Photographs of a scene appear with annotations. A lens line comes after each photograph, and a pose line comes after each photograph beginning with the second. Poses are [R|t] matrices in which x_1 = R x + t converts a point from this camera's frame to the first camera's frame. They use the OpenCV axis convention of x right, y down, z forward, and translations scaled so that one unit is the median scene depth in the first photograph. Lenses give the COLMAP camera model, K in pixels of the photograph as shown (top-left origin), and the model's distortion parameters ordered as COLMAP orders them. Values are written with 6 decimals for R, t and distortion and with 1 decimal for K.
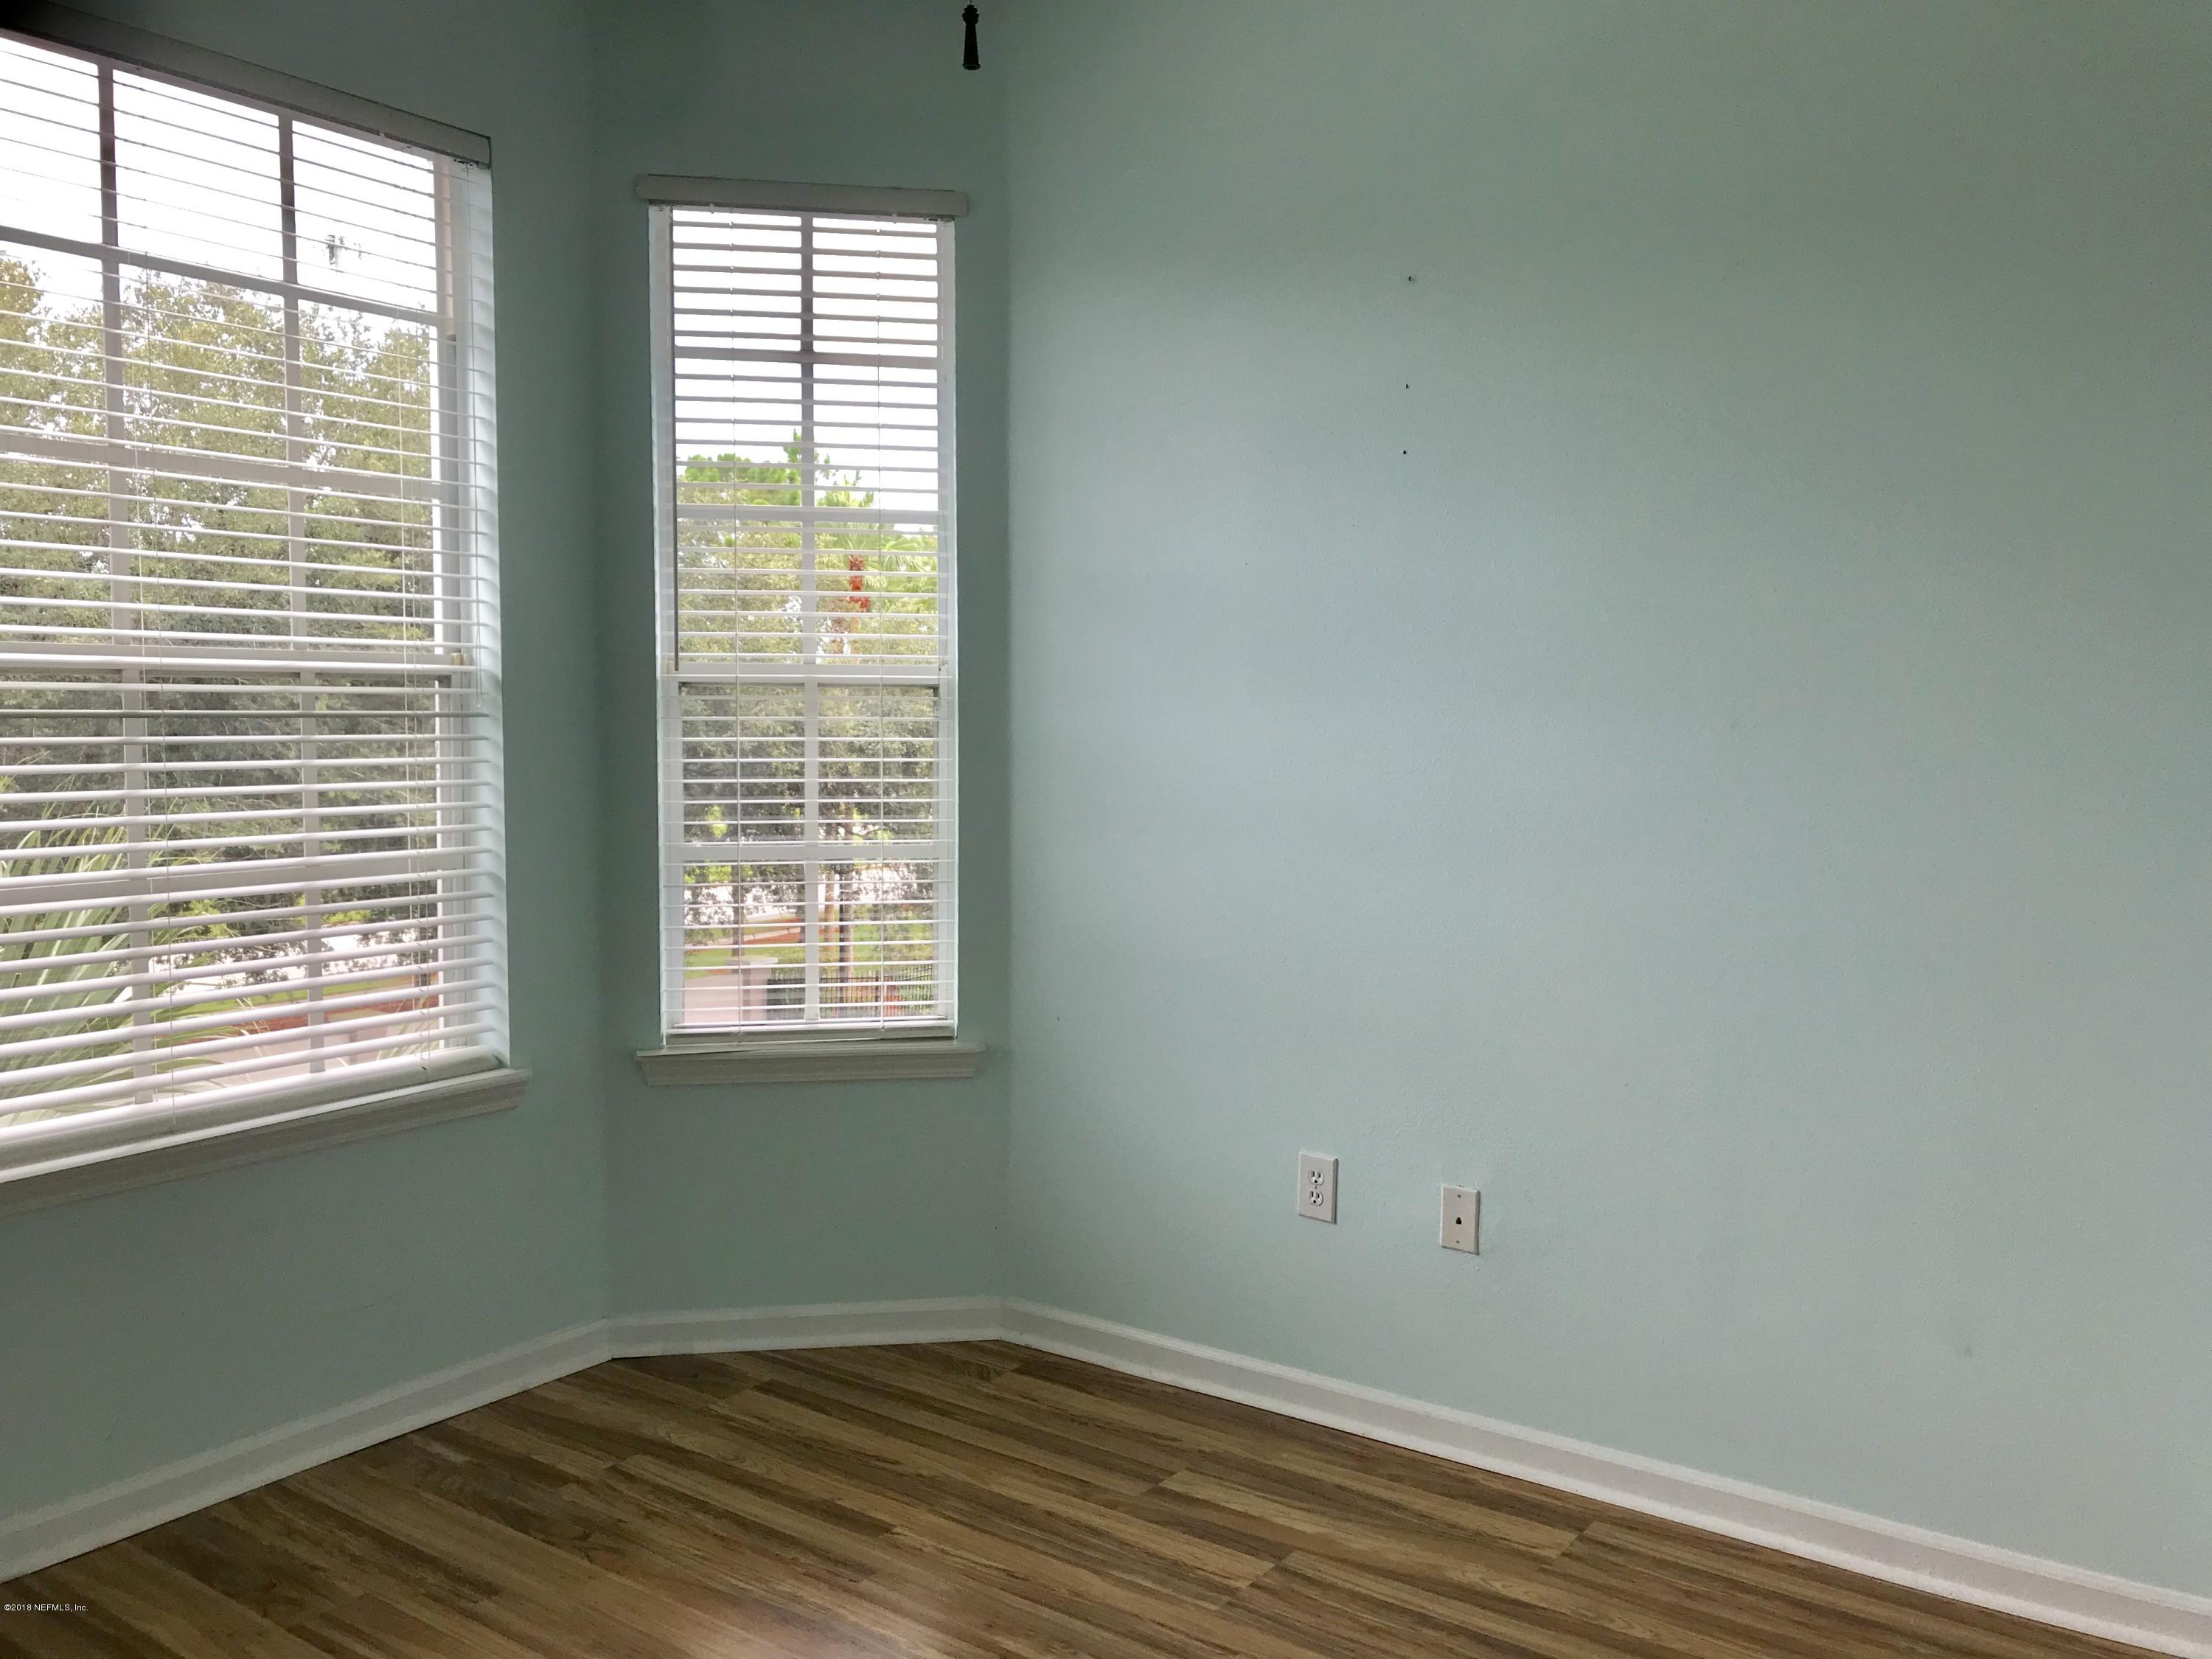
lens RADIAL K [[1819.1, 0, 1112.7], [0, 1819.1, 849.4], [0, 0, 1]] dist [0.035583, -0.034711]
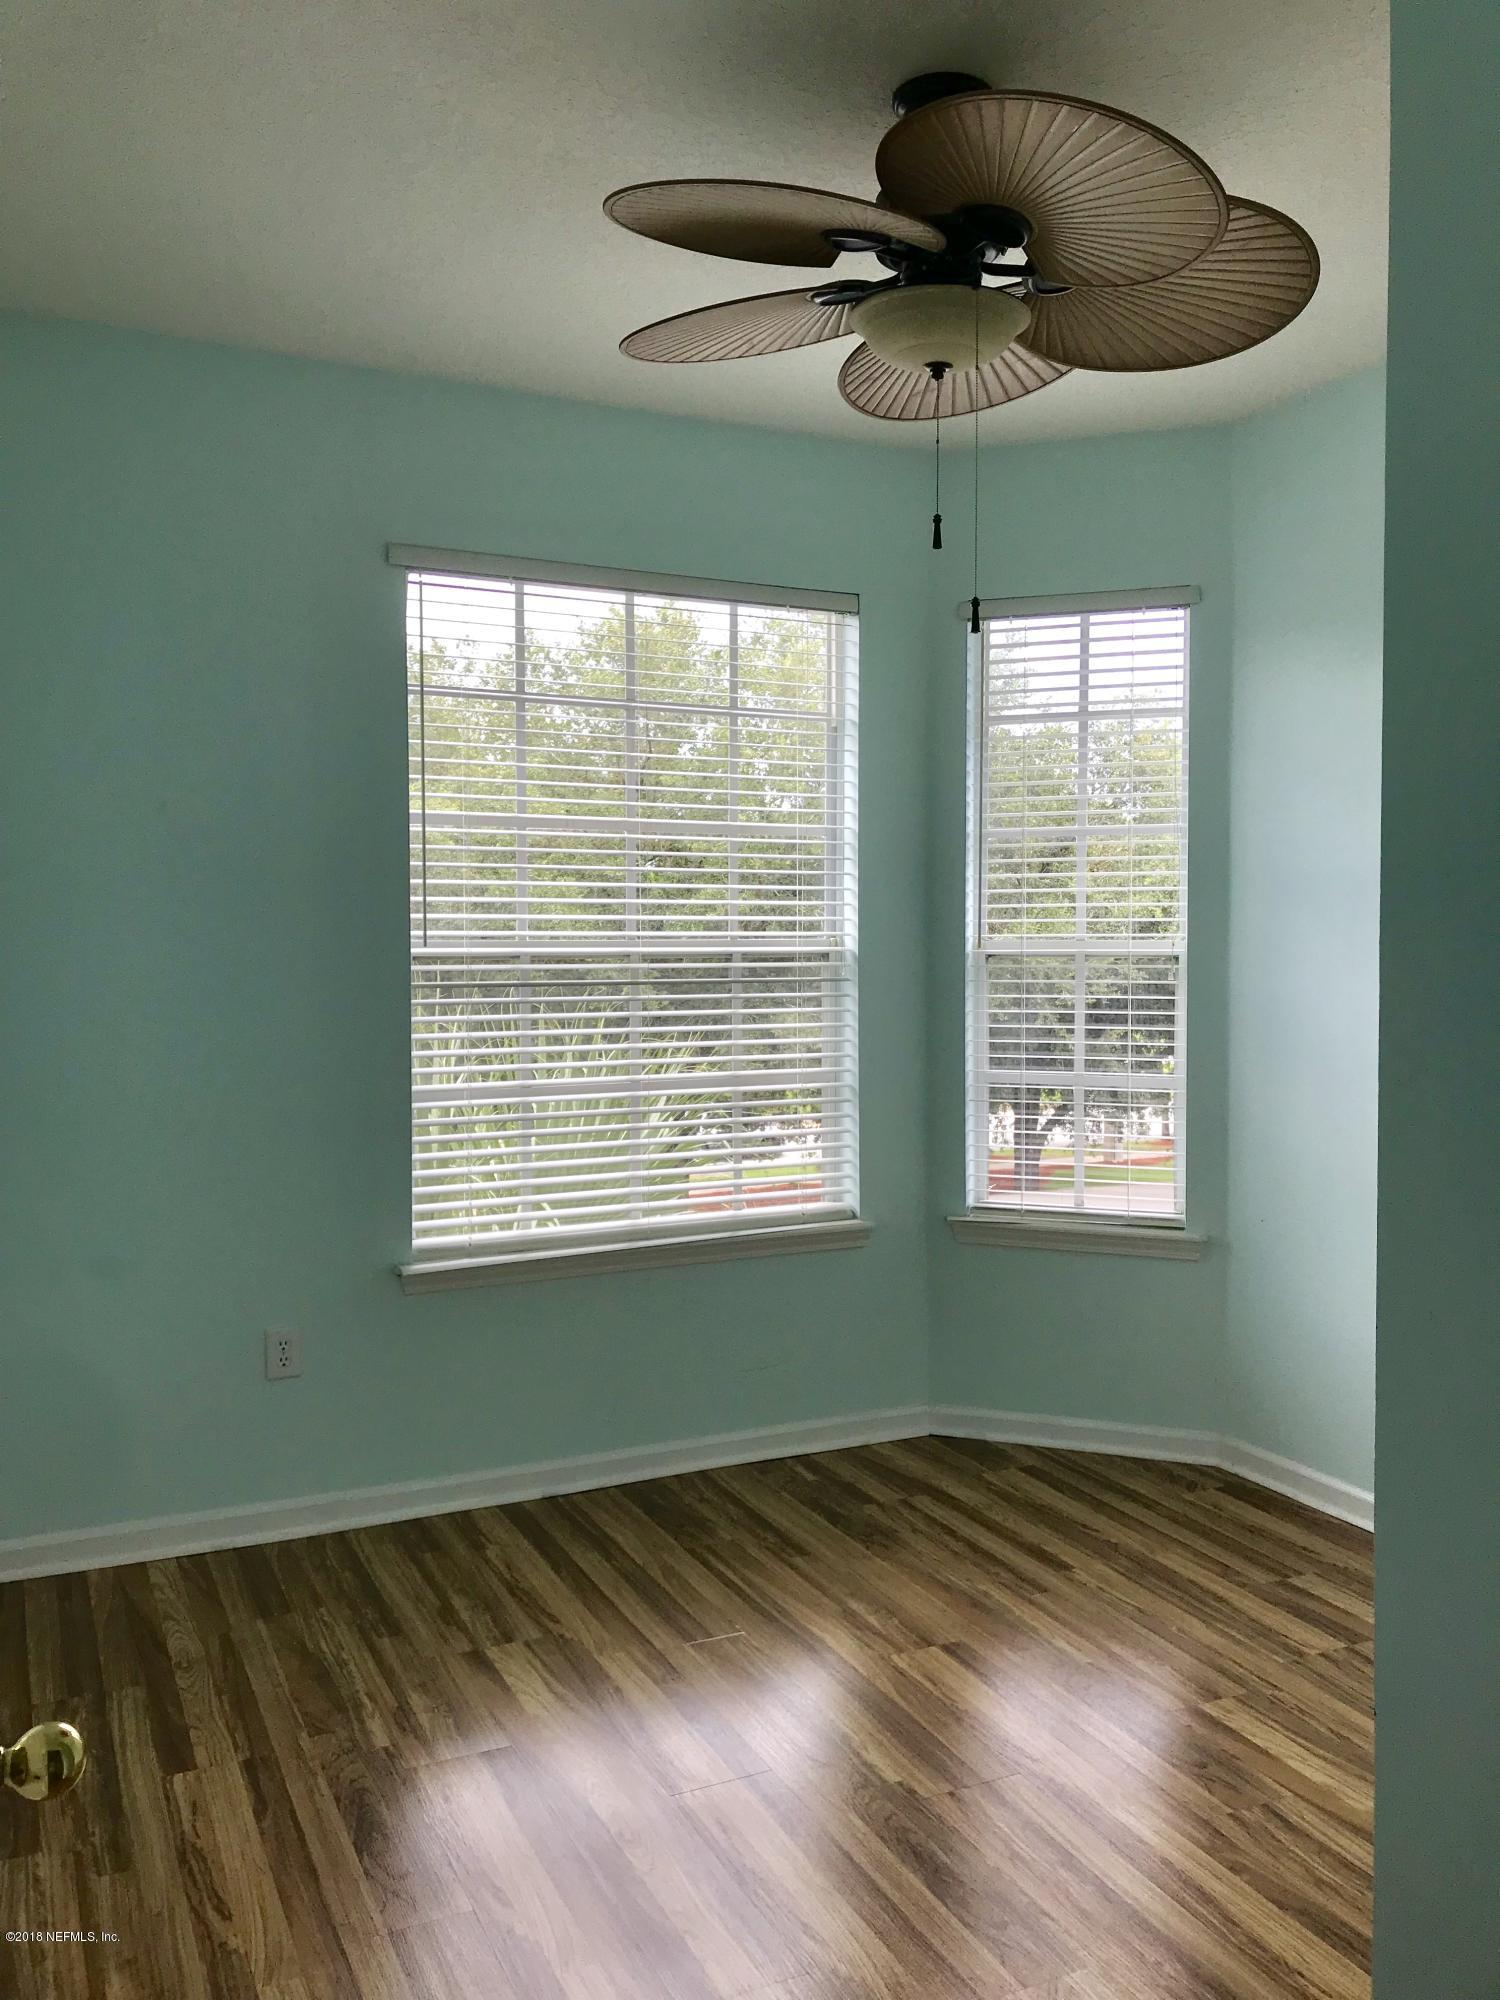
lens RADIAL K [[1644.8, 0, 741.9], [0, 1644.8, 997.3], [0, 0, 1]] dist [0.035583, -0.034711]
pose [[0.875483, 0.014037, -0.483044, 0.230705], [-0.032292, 0.999043, -0.029495, -0.017126], [0.482168, 0.041421, 0.875099, -0.216079]]
